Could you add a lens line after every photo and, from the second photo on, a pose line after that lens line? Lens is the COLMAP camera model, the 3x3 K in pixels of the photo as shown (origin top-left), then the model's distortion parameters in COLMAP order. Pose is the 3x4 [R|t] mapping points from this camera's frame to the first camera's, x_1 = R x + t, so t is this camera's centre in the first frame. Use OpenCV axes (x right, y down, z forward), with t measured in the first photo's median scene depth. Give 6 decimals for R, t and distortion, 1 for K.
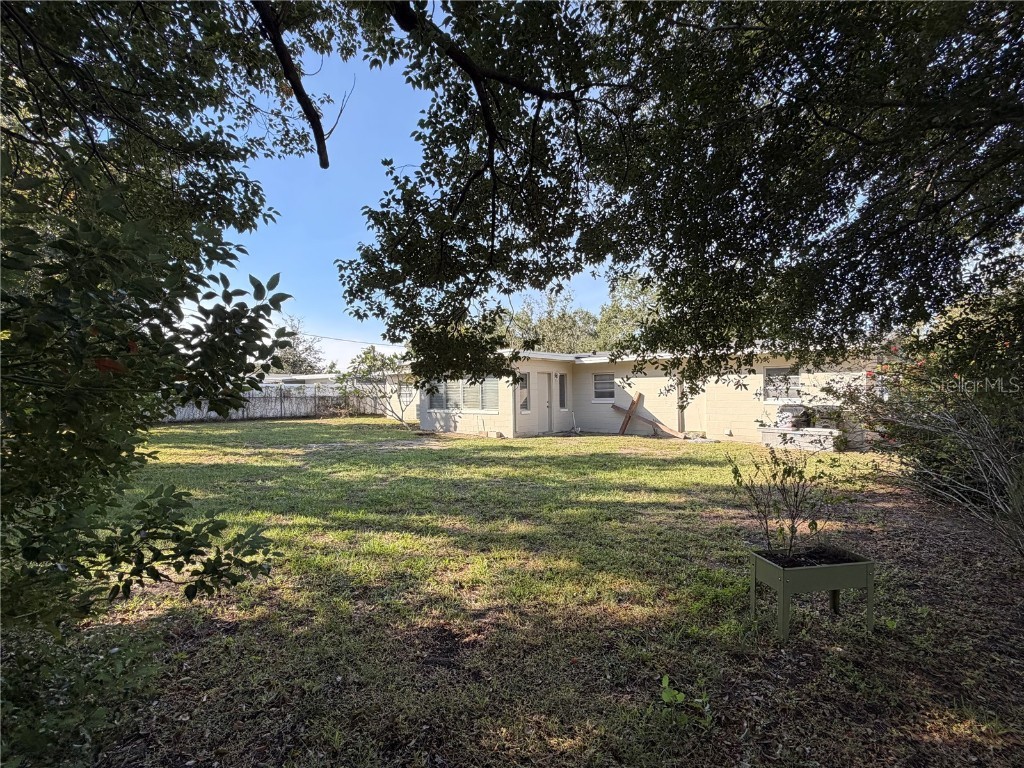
lens RADIAL K [[477.6, 0, 511.4], [0, 477.6, 387.1], [0, 0, 1]] dist [-0.000215, 0.000046]
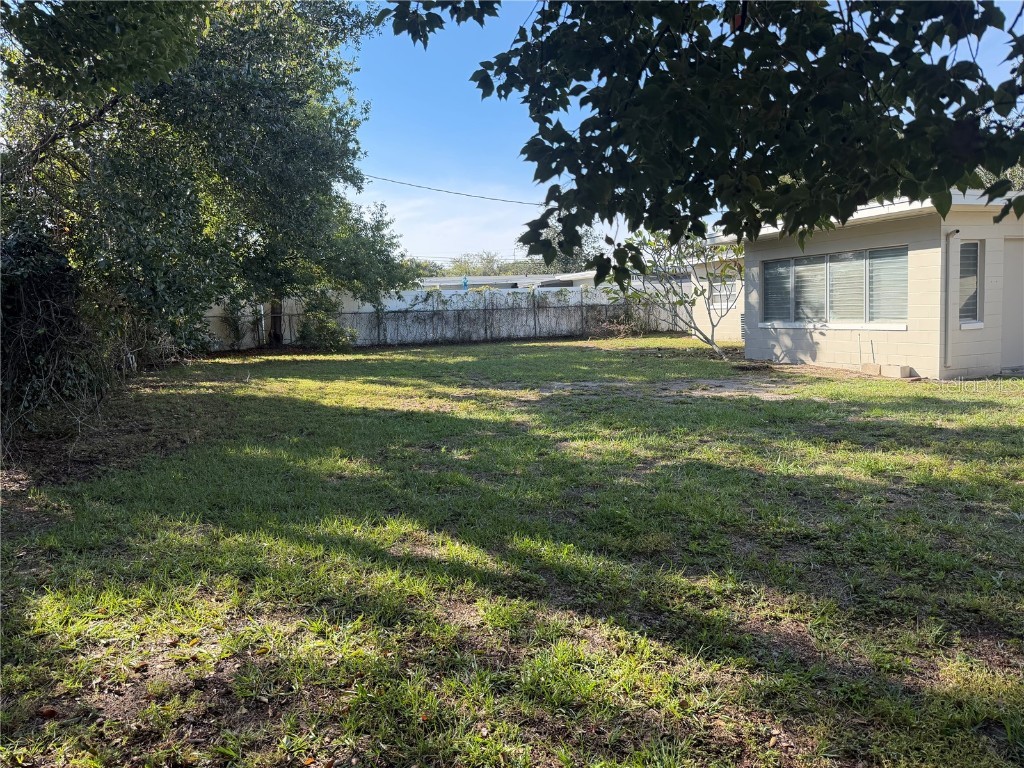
lens RADIAL K [[706.6, 0, 508.1], [0, 706.6, 383.0], [0, 0, 1]] dist [-0.002358, -0.015547]
pose [[0.859299, 0.028074, -0.510703, -0.009295], [0.039172, 0.991948, 0.120438, 0.008870], [0.509972, -0.123498, 0.851280, 0.206659]]
